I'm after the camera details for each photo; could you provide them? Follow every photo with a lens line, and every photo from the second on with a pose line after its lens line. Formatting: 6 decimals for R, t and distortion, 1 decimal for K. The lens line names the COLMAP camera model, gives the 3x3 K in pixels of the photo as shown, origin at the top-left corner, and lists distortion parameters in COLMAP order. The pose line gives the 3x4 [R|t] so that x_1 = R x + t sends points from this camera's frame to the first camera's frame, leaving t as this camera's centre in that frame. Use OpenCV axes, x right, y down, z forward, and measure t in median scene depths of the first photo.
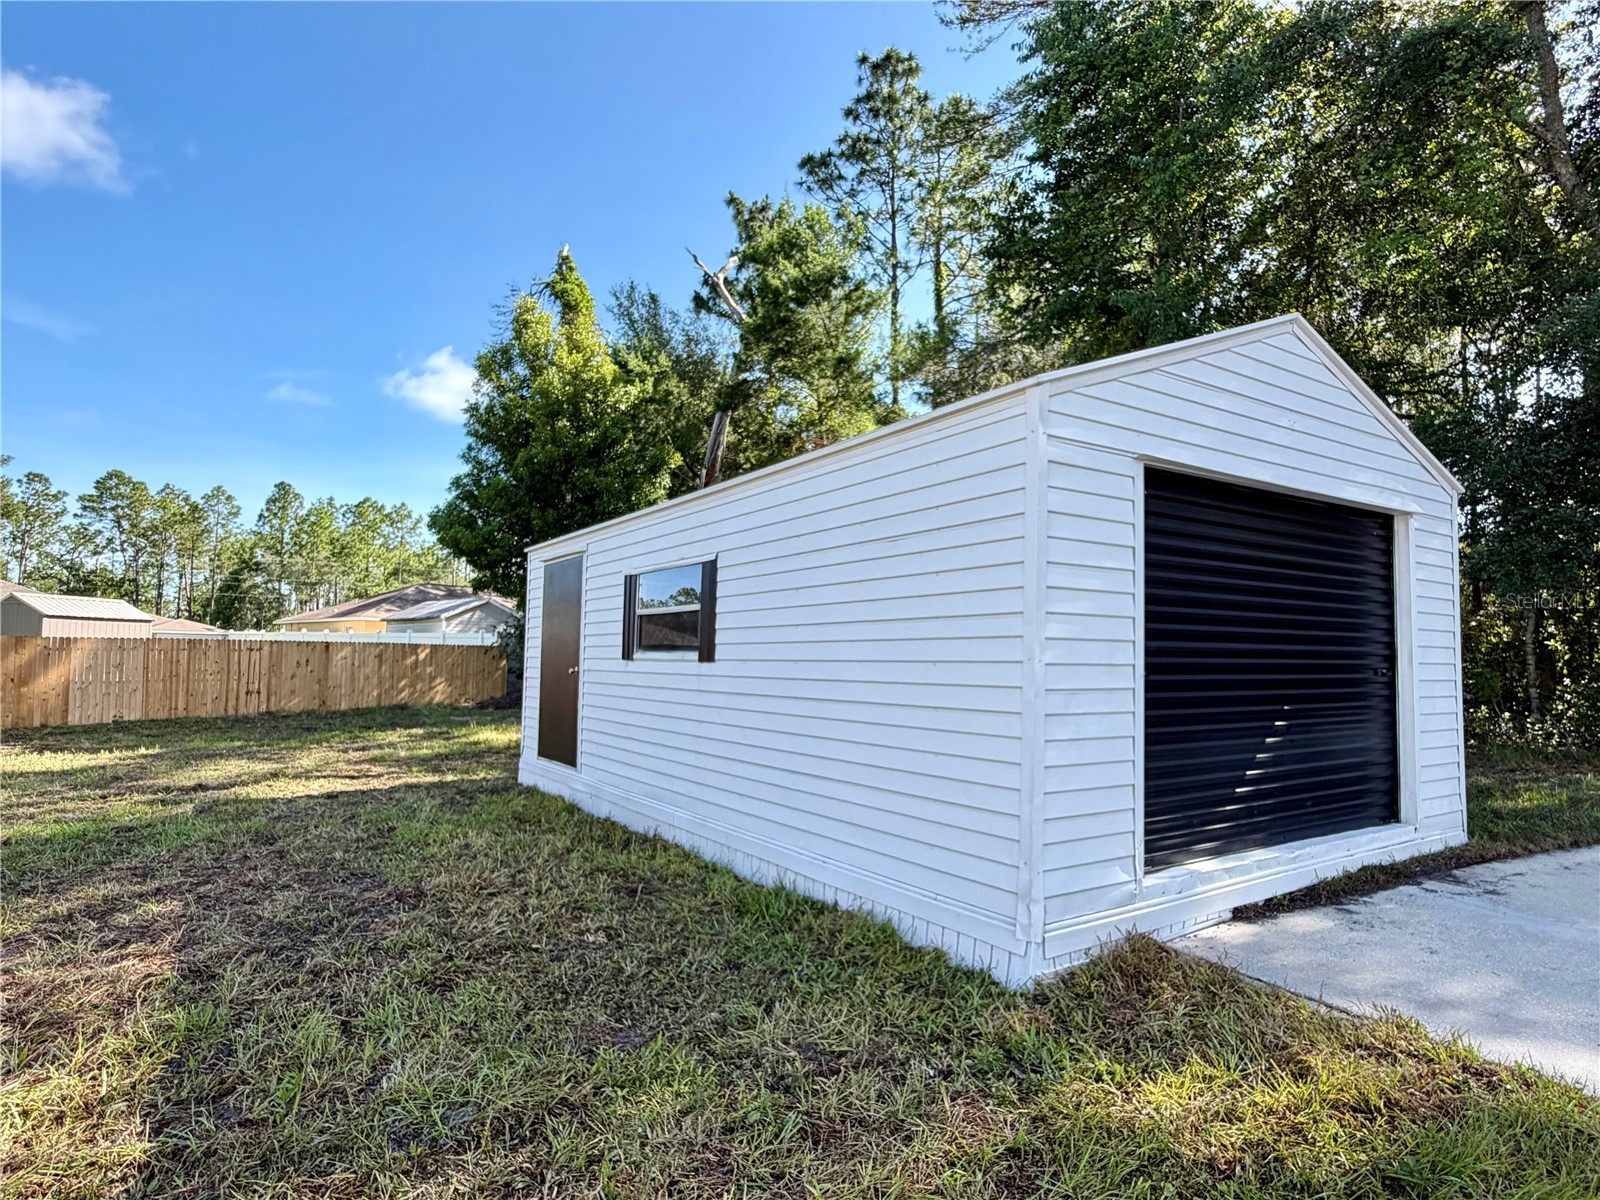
lens RADIAL K [[881.1, 0, 800.0], [0, 881.1, 600.0], [0, 0, 1]] dist [-0.000018, -0.016252]
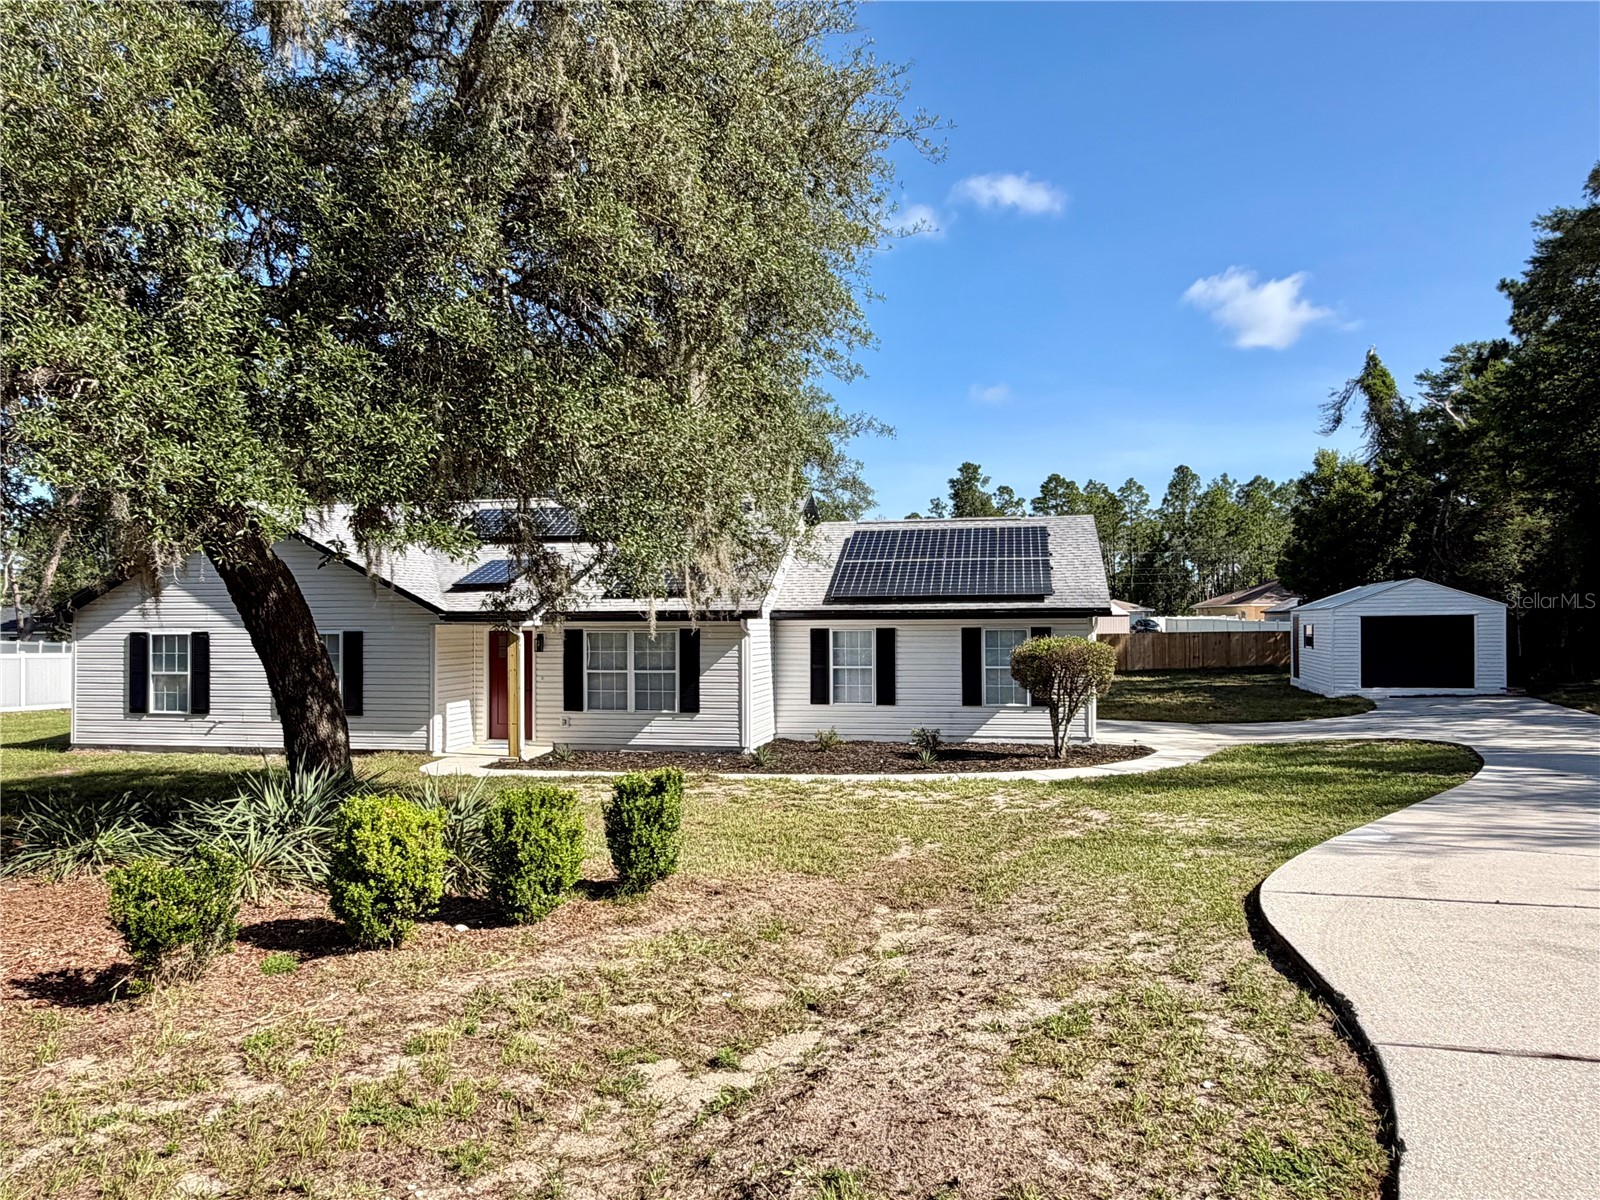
lens RADIAL K [[1083.4, 0, 800.0], [0, 1083.4, 600.0], [0, 0, 1]] dist [0.003710, -0.000246]
pose [[0.644963, -0.024913, -0.763808, 0.147645], [0.060851, 0.997969, 0.018832, -0.026675], [0.761787, -0.058624, 0.645169, -0.271771]]
